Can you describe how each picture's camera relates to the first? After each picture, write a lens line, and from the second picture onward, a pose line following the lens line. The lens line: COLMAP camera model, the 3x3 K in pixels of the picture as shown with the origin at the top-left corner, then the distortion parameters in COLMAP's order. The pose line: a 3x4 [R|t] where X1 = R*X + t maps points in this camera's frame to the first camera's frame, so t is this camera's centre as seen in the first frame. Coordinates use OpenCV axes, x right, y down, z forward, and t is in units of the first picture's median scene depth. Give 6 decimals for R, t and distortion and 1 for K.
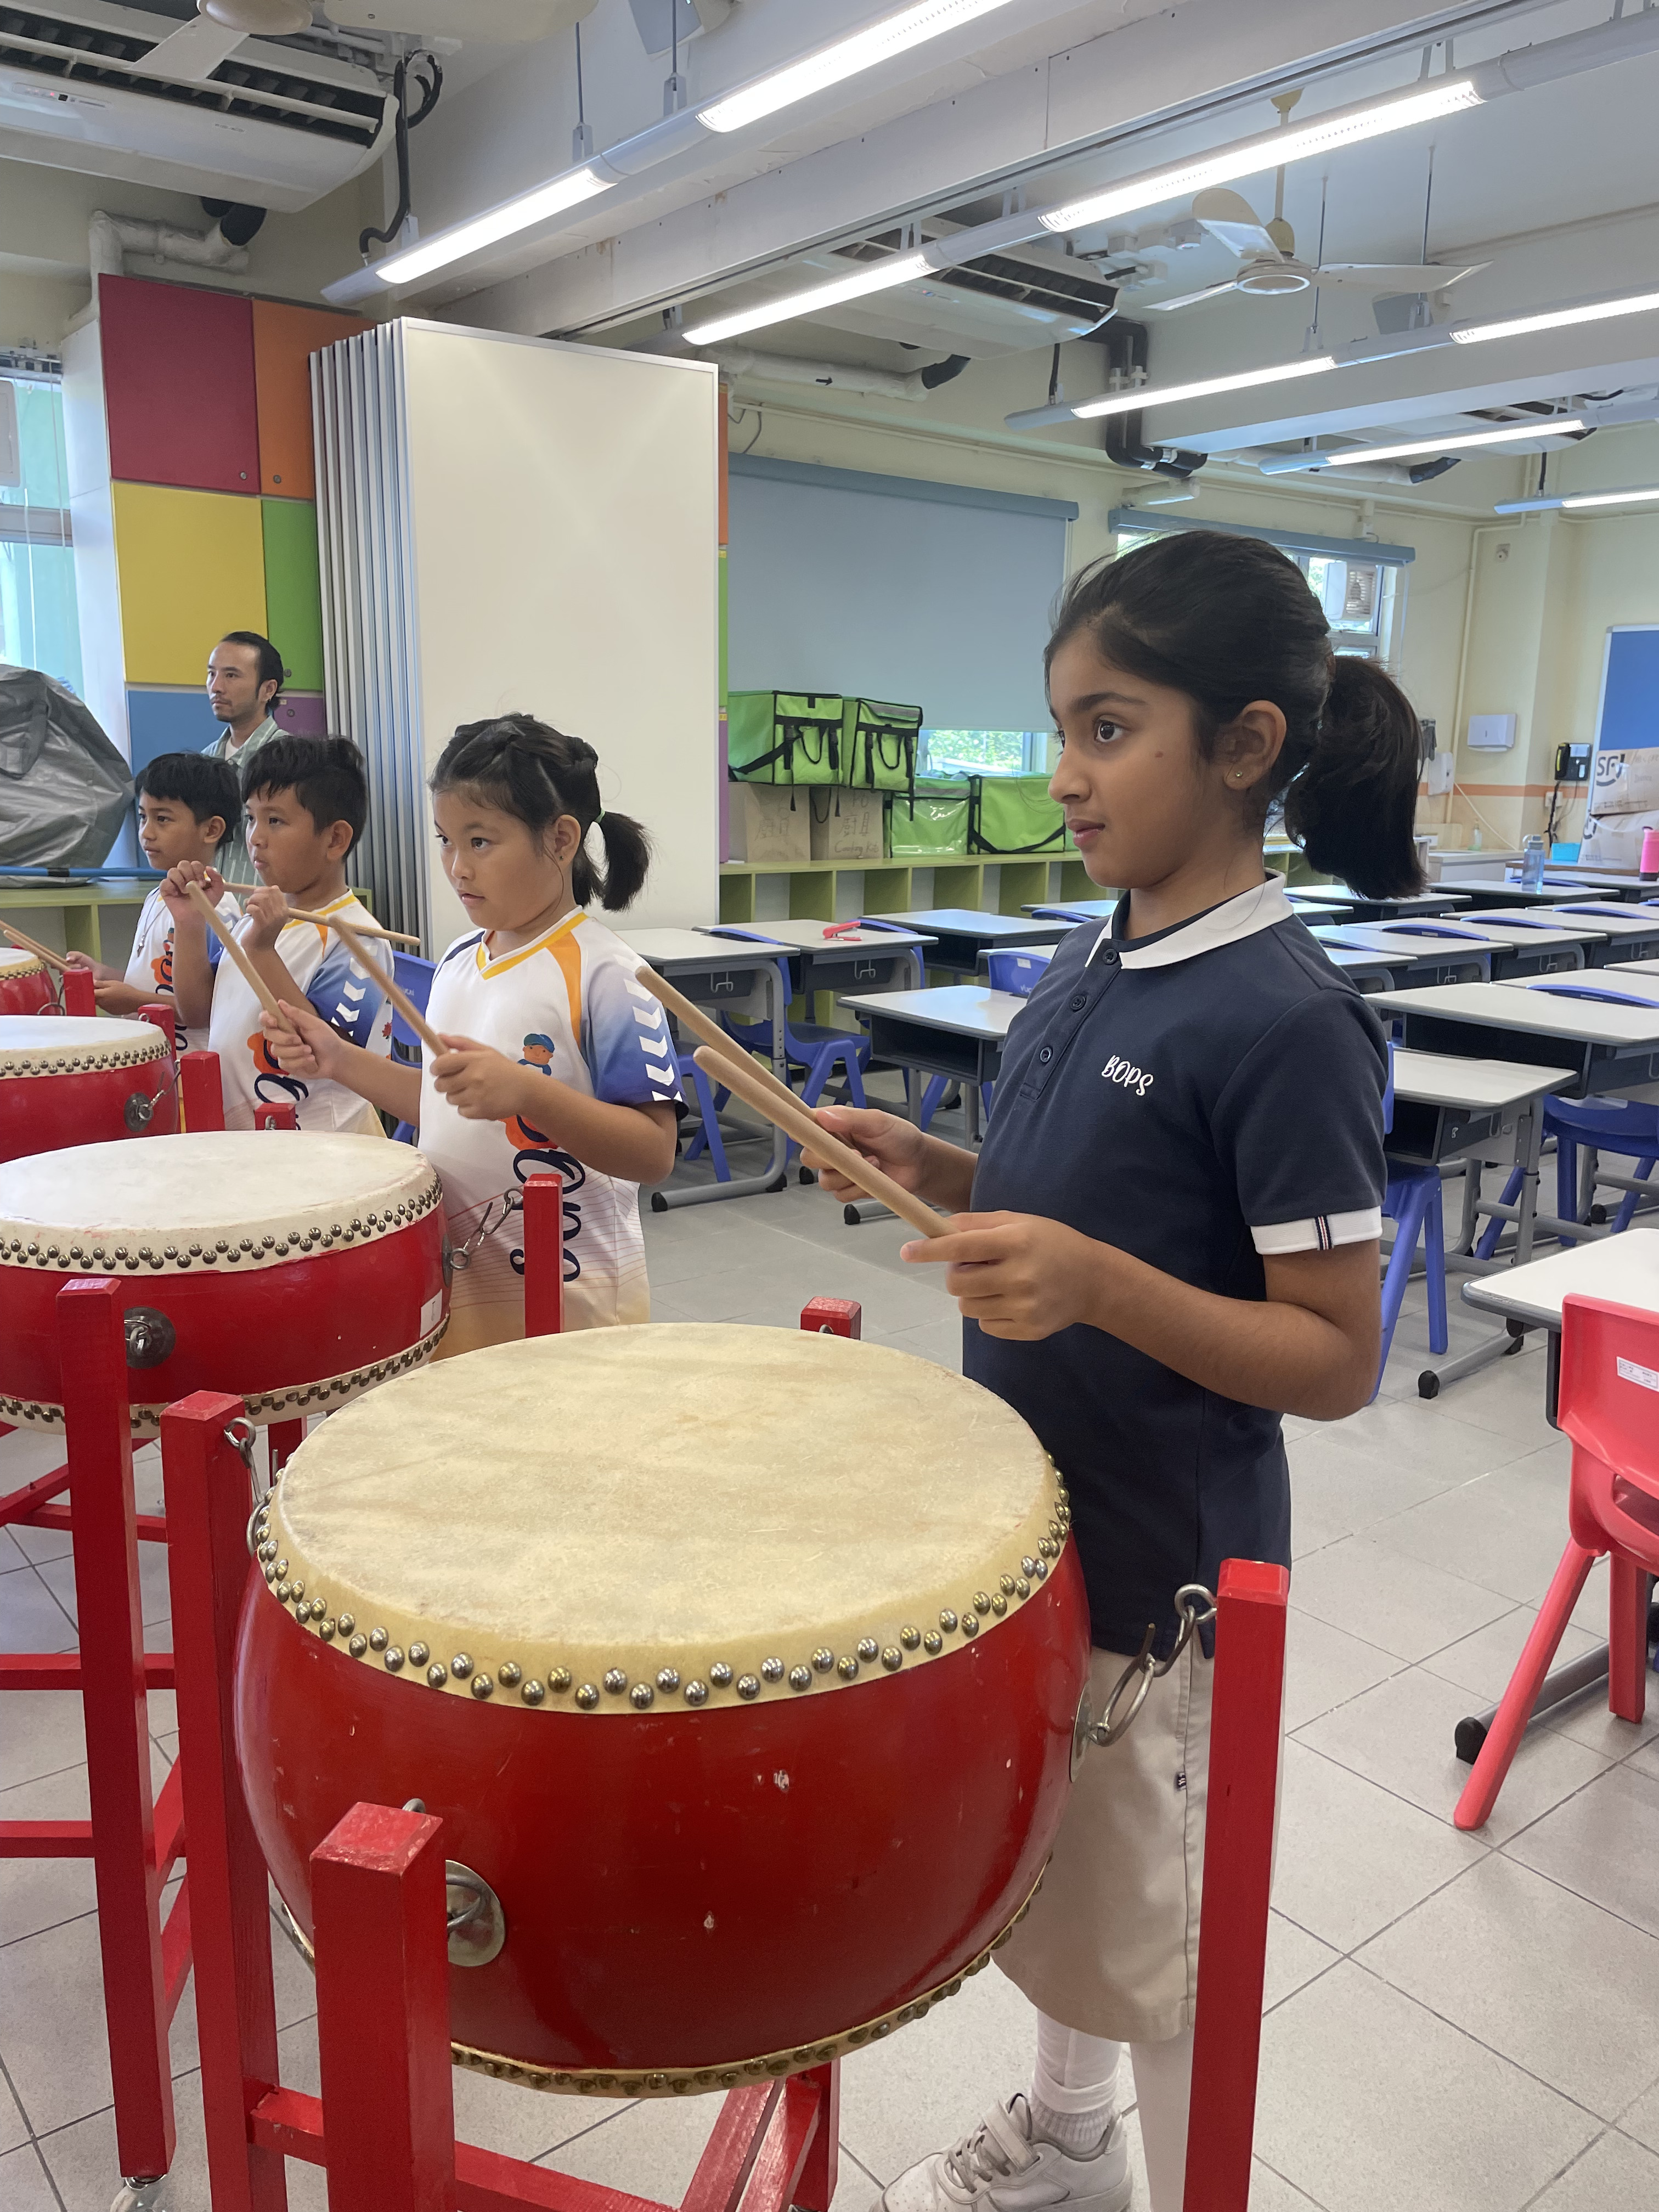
lens RADIAL K [[1688.8, 0, 817.0], [0, 1688.8, 1101.4], [0, 0, 1]] dist [0.034572, -0.027245]
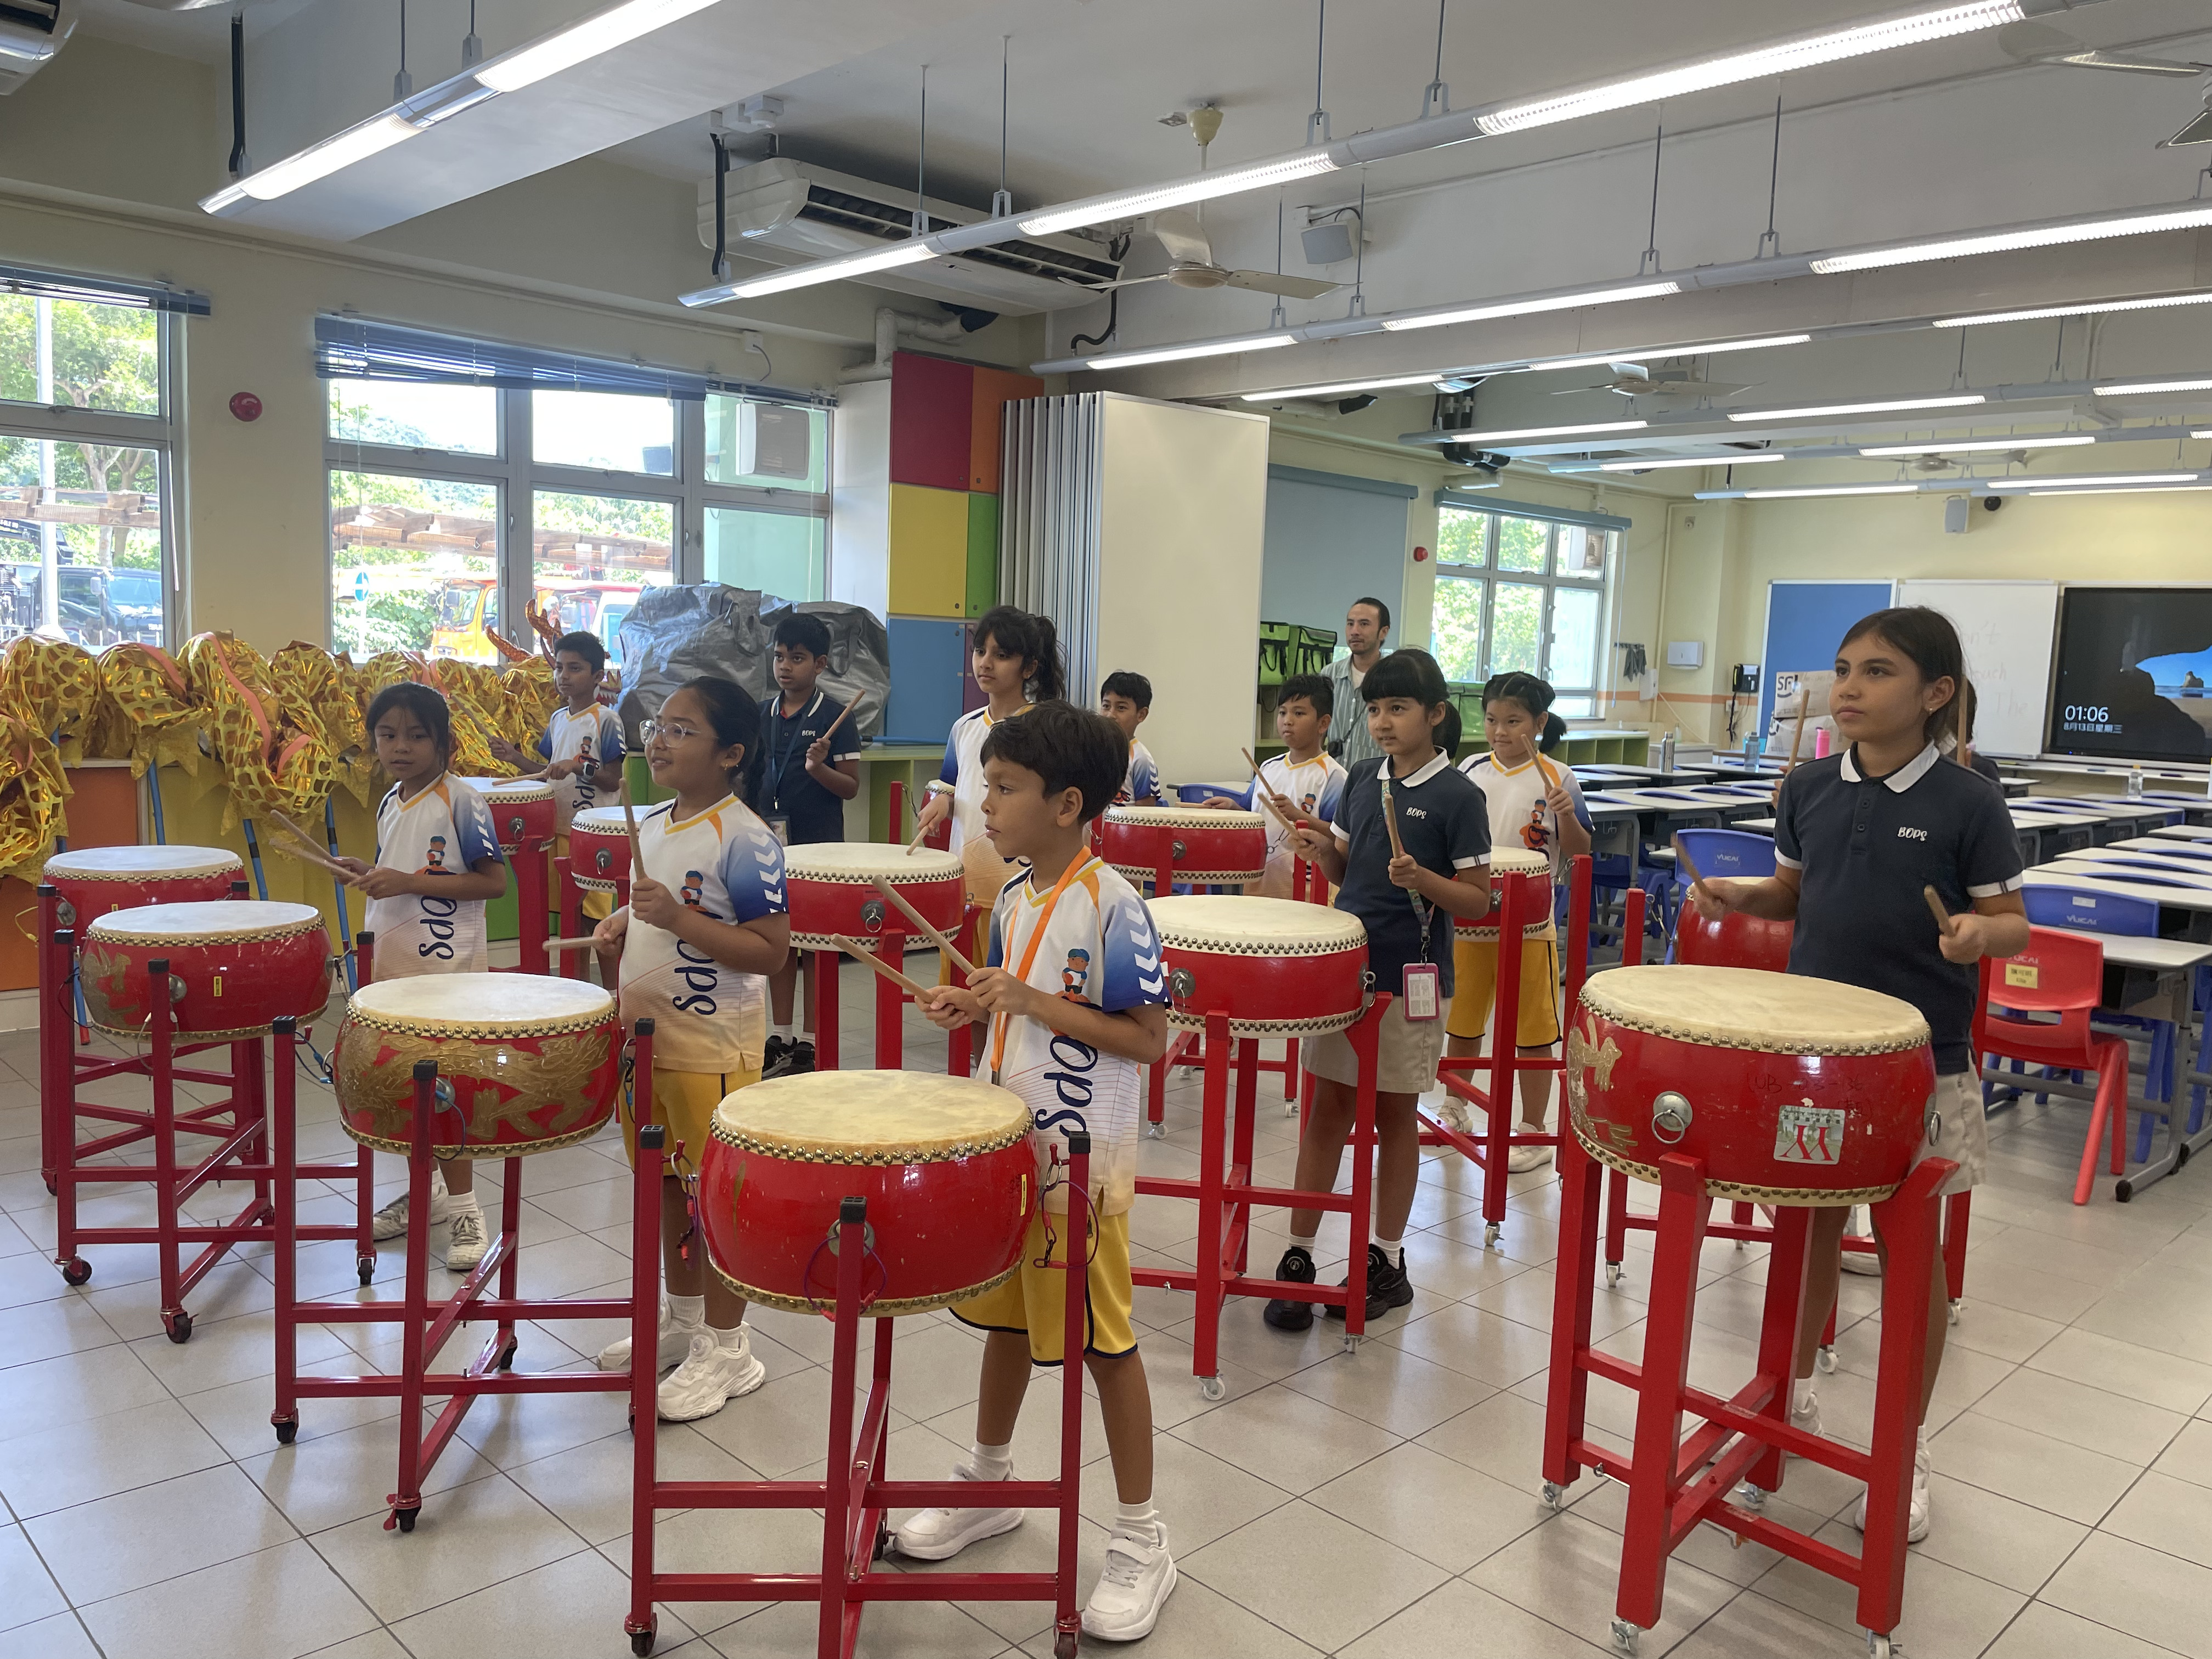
lens RADIAL K [[1688.8, 0, 1118.7], [0, 1688.8, 830.0], [0, 0, 1]] dist [0.034572, -0.027245]
pose [[0.992810, 0.011239, 0.119176, -0.288361], [-0.000287, 0.995804, -0.091516, 0.058539], [-0.119704, 0.090824, 0.988647, -0.352983]]
